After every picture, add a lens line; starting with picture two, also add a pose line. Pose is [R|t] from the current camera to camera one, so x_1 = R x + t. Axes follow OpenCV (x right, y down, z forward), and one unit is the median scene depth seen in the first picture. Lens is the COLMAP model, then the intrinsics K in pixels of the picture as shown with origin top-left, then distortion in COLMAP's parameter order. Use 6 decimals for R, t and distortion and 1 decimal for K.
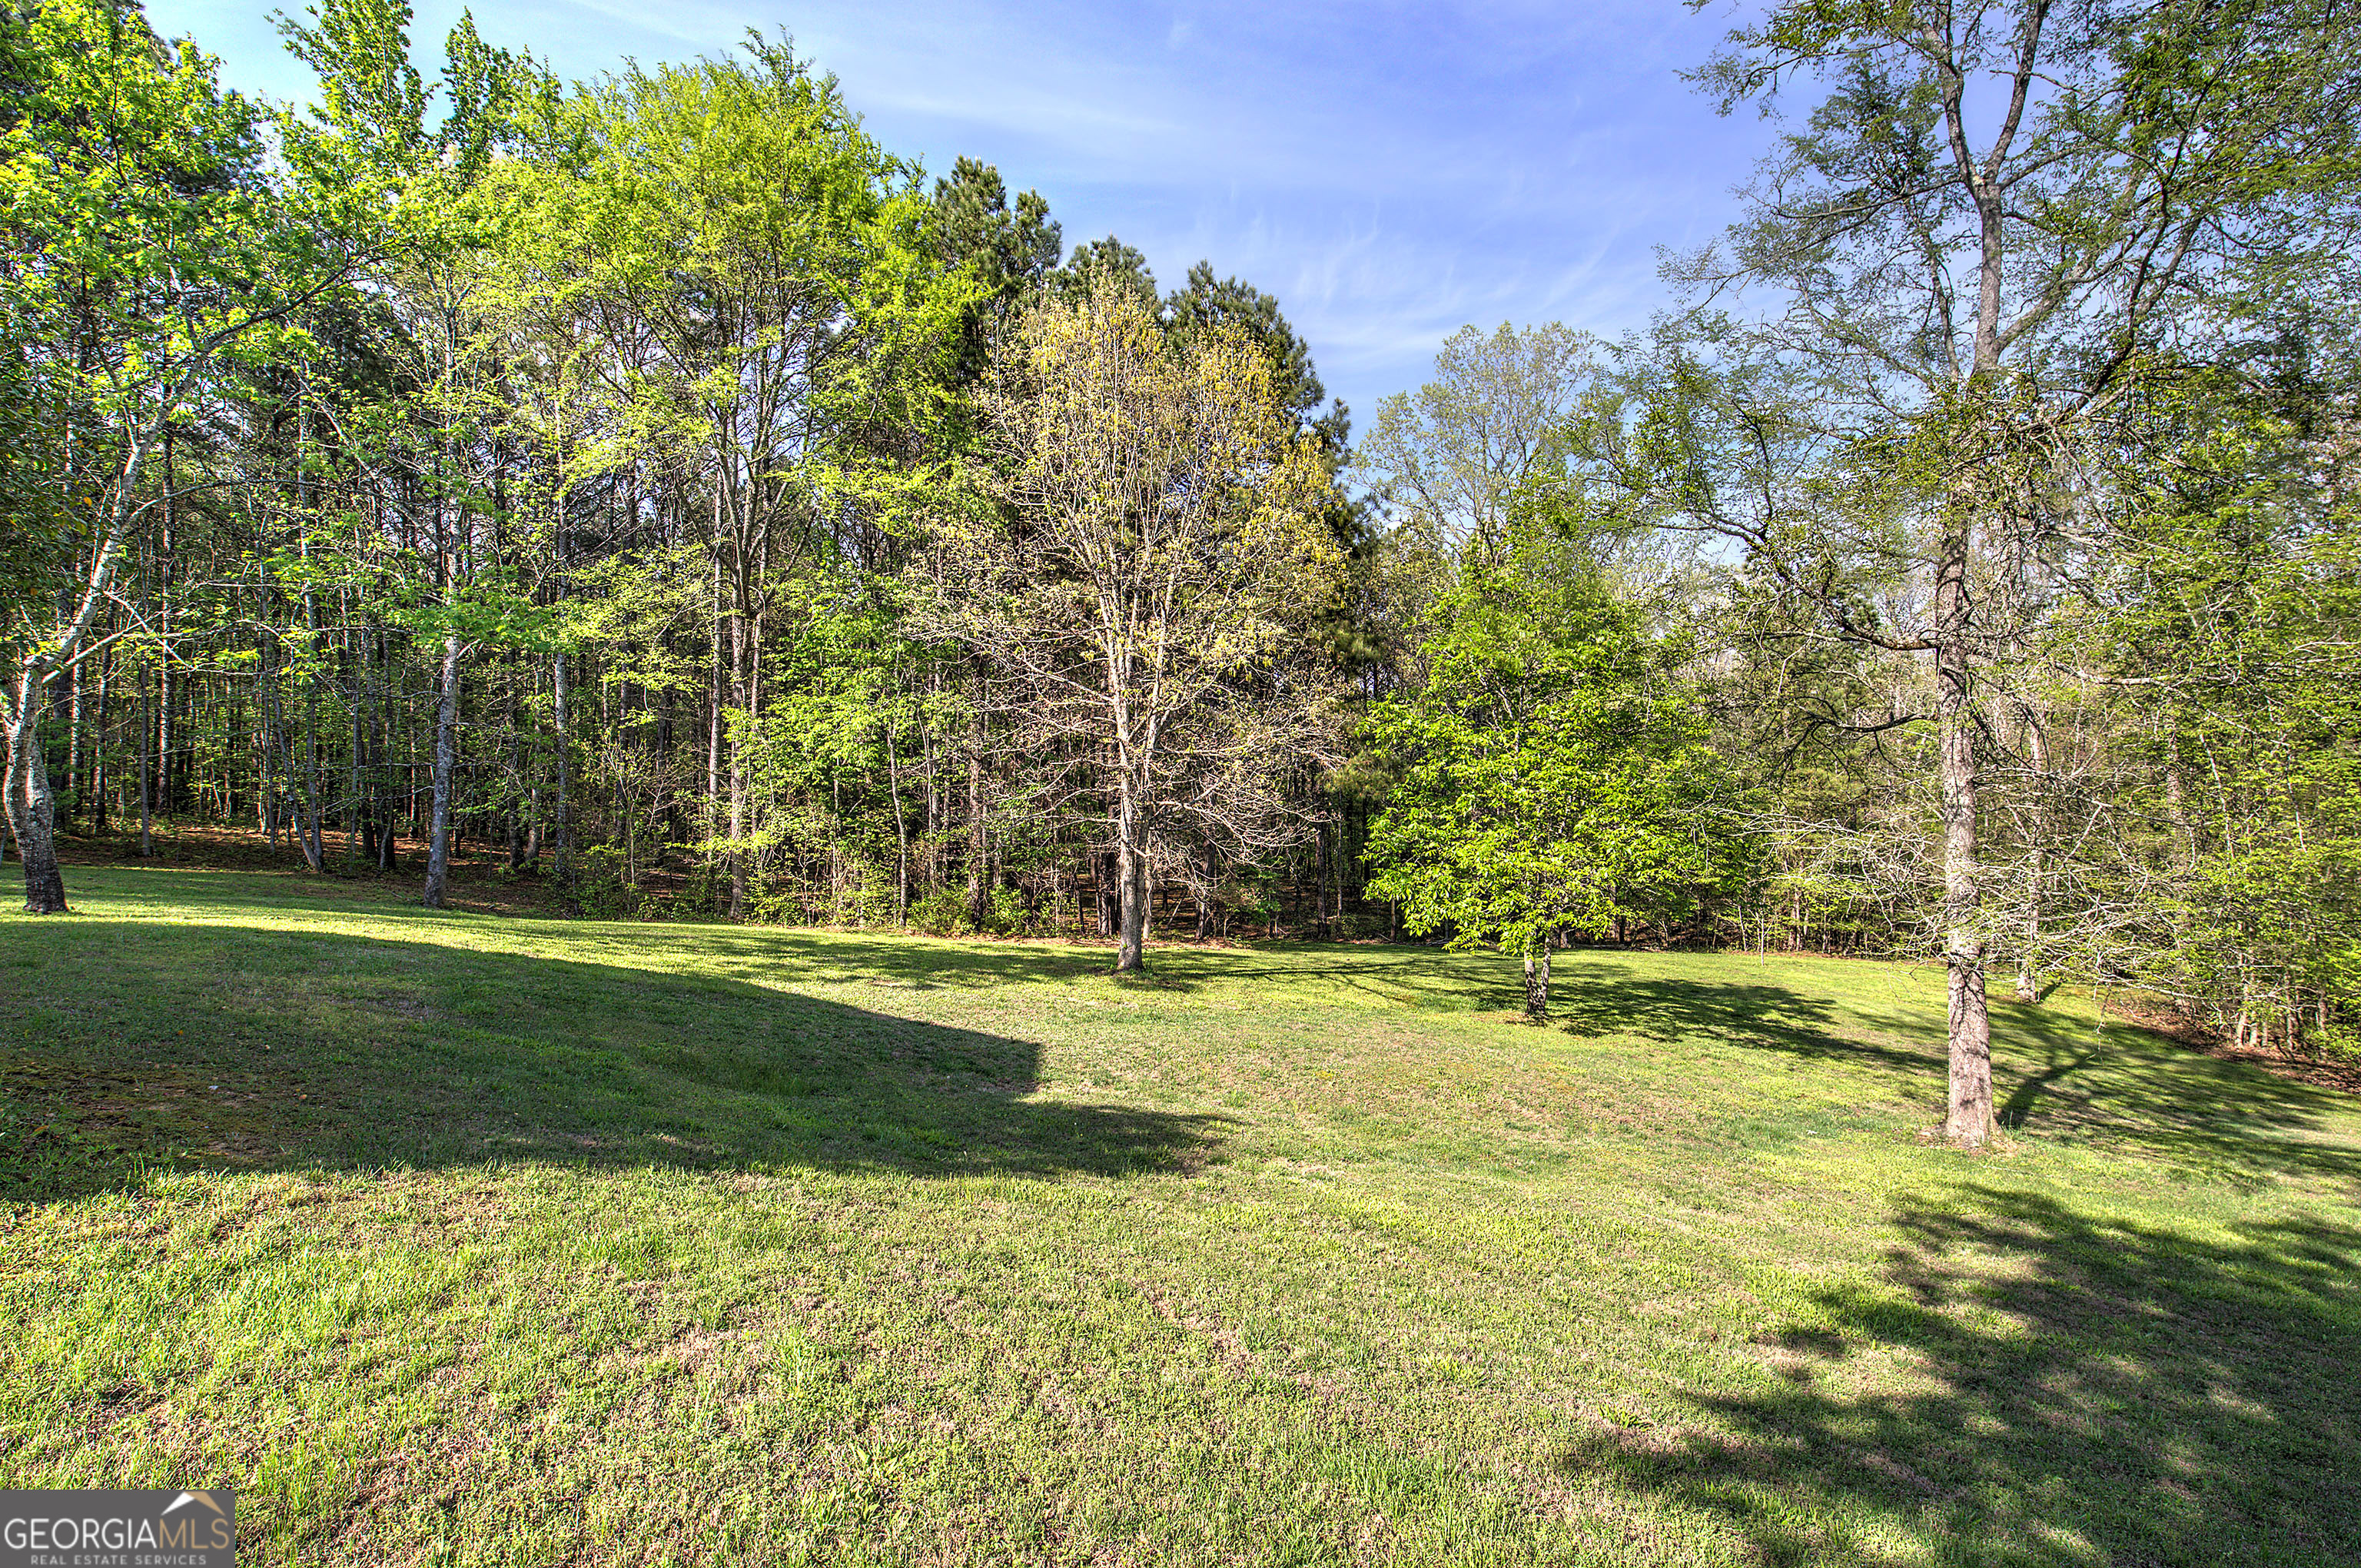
lens RADIAL K [[1043.8, 0, 1181.6], [0, 1043.8, 774.1], [0, 0, 1]] dist [0.000365, 0.000101]
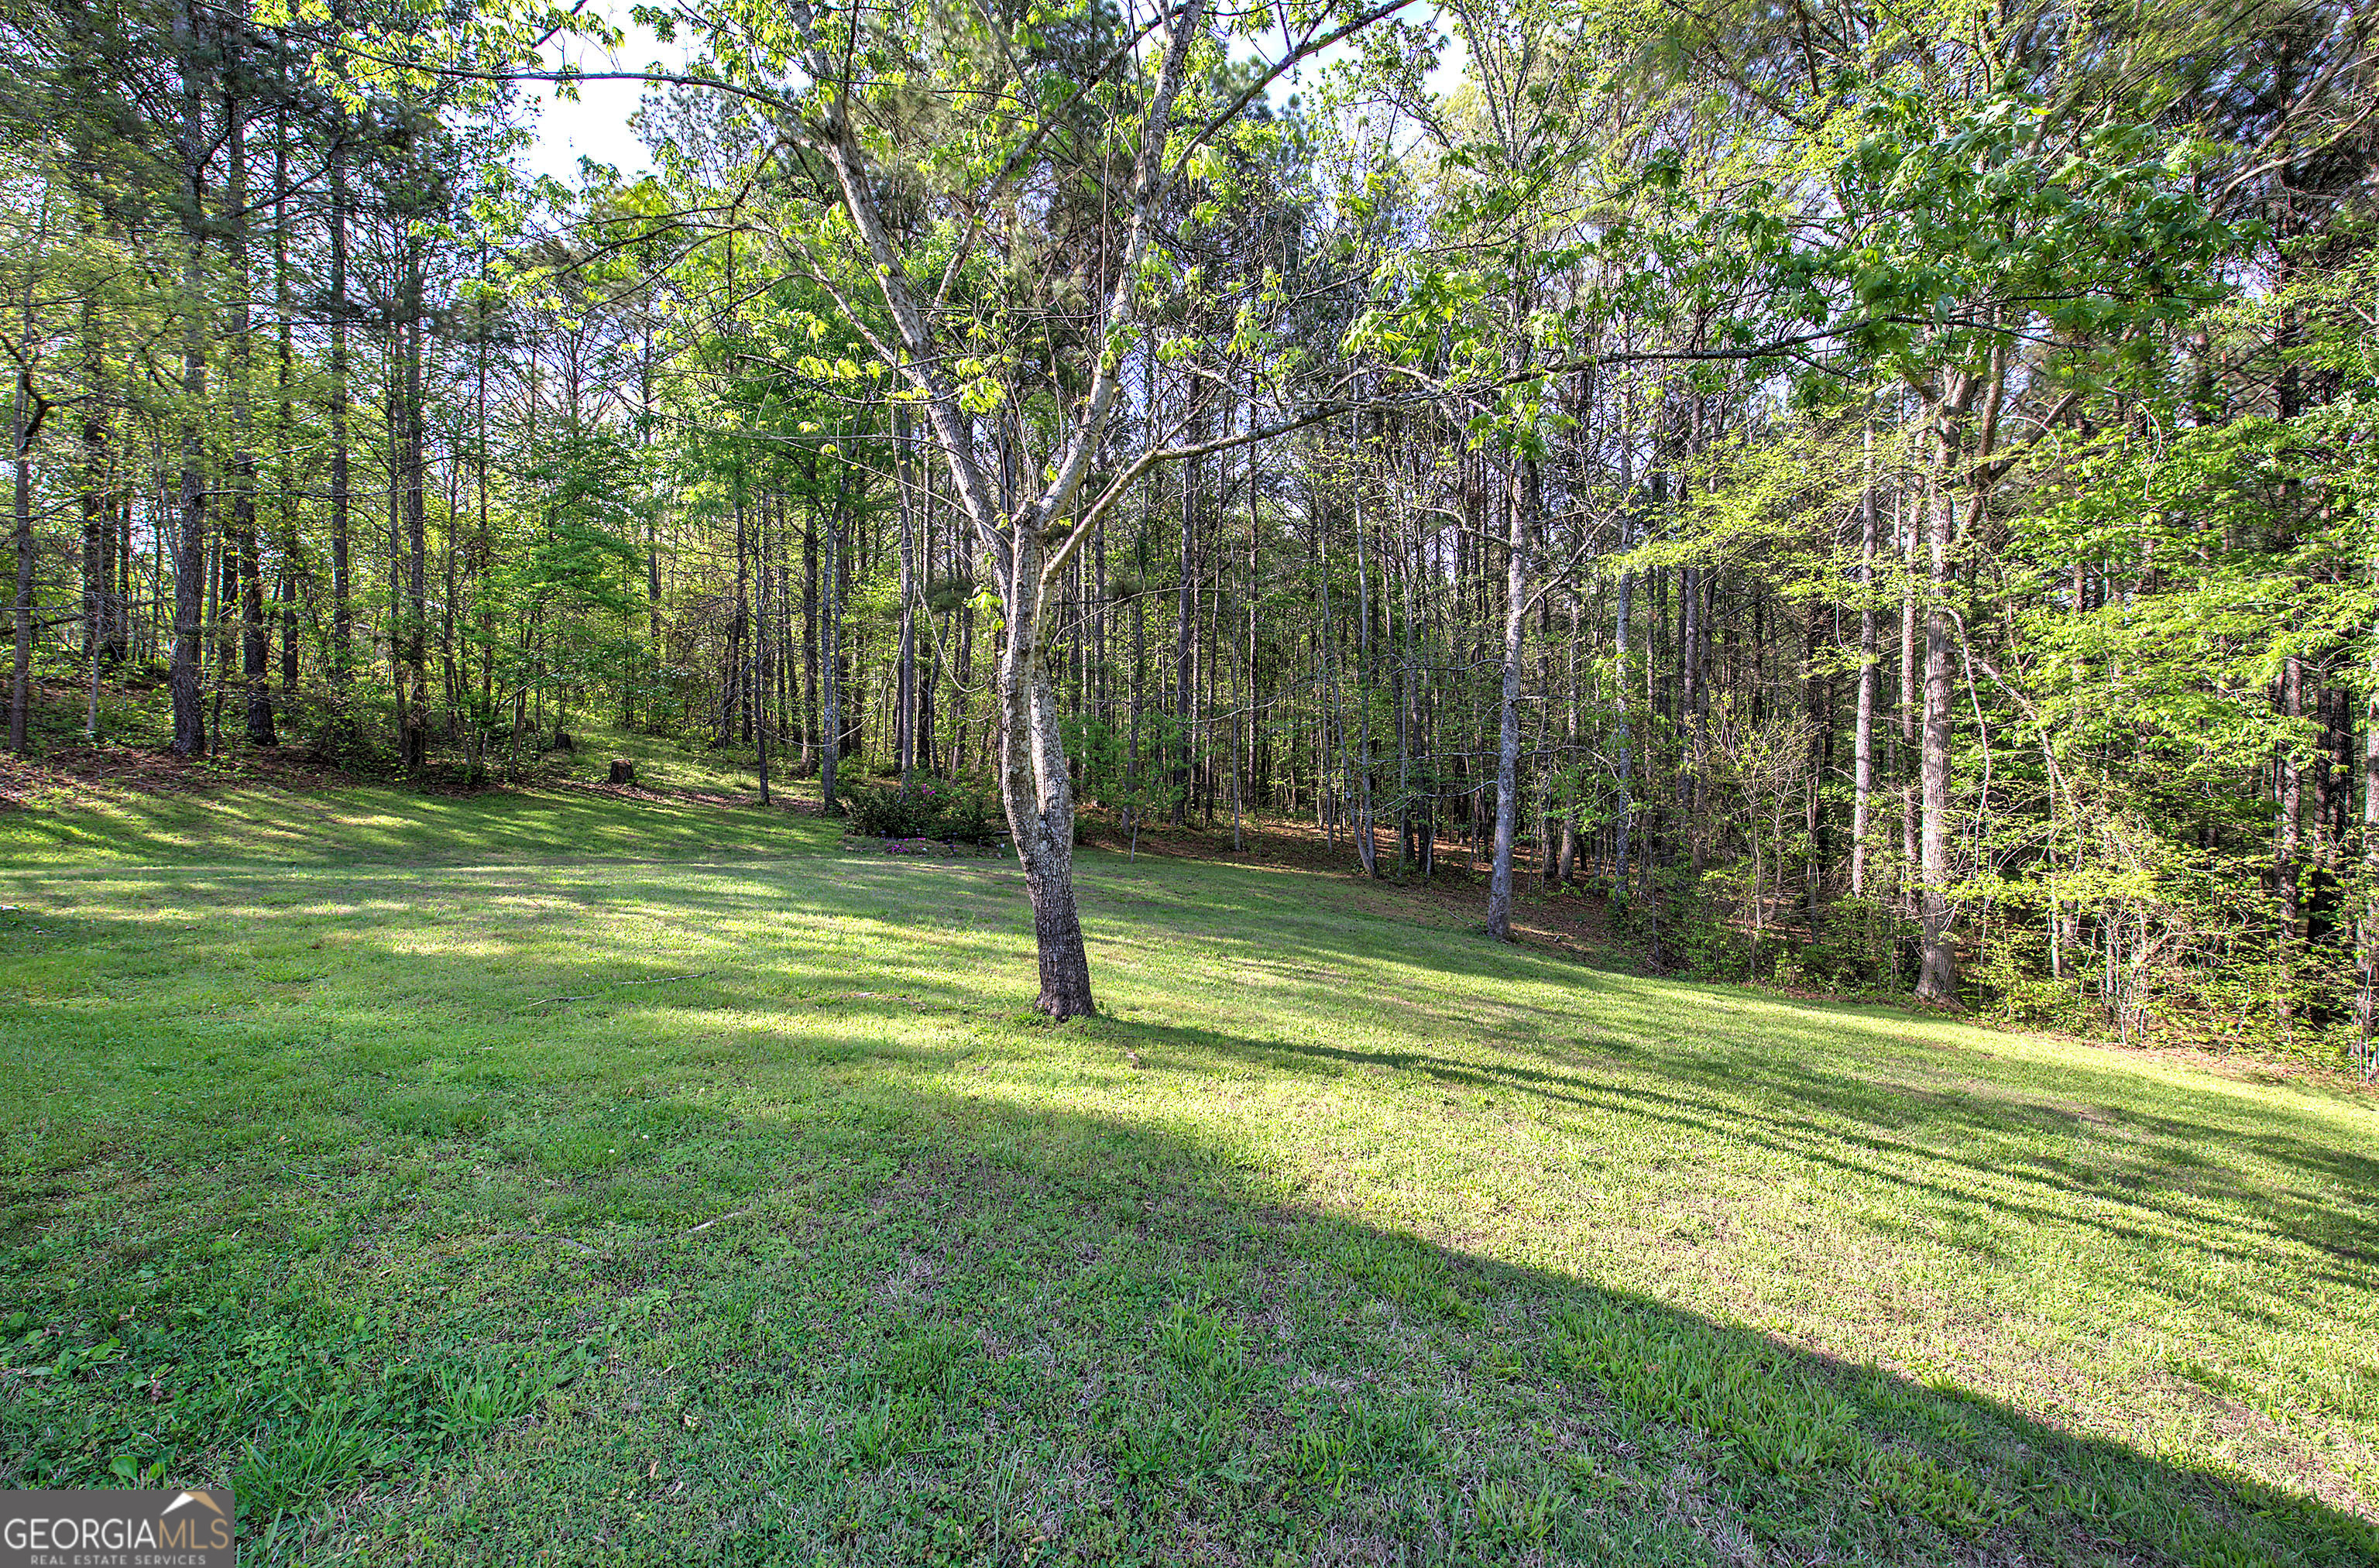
lens RADIAL K [[1001.2, 0, 1191.2], [0, 1001.2, 778.8], [0, 0, 1]] dist [0.000481, 0.000070]
pose [[0.668708, -0.004022, -0.743514, -0.295972], [0.008103, 0.999965, 0.001879, 0.006271], [0.743481, -0.007281, 0.668717, 0.314069]]
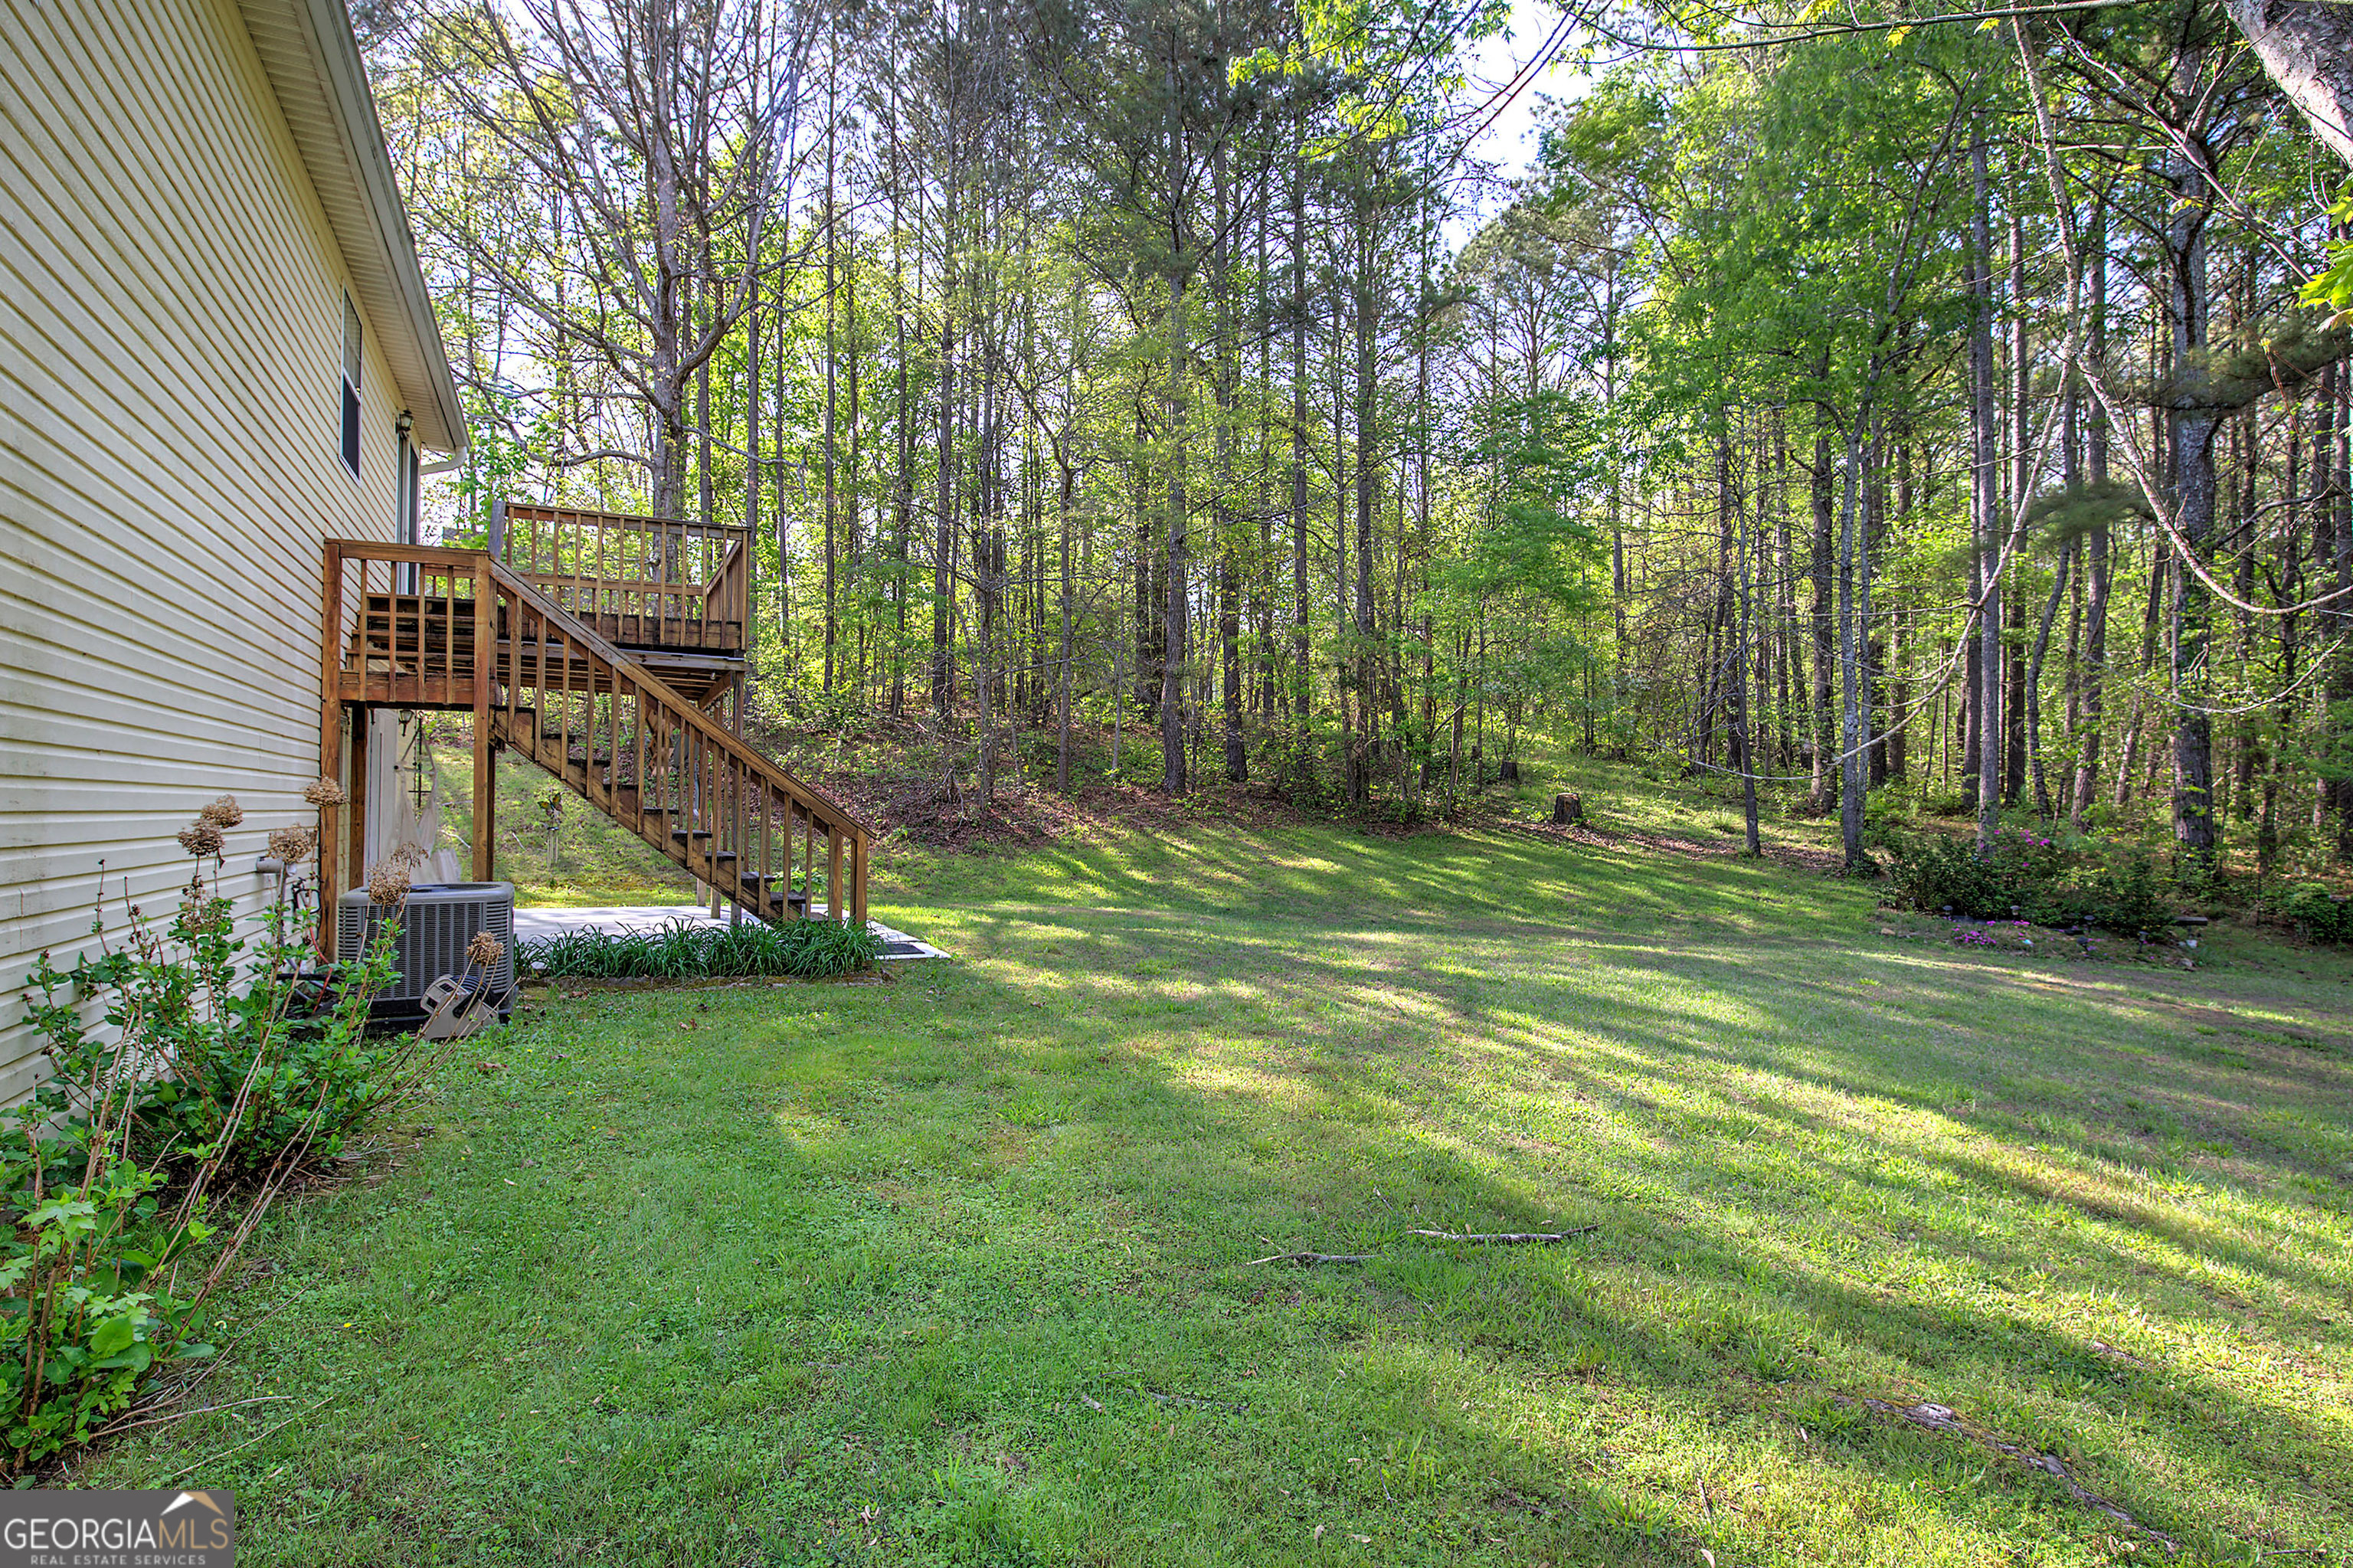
lens RADIAL K [[1265.4, 0, 1178.6], [0, 1265.4, 781.2], [0, 0, 1]] dist [0.026569, 0.000362]
pose [[-0.102490, -0.027853, -0.994344, -0.312839], [0.002523, 0.999597, -0.028261, 0.005632], [0.994731, -0.005405, -0.102378, 0.321300]]
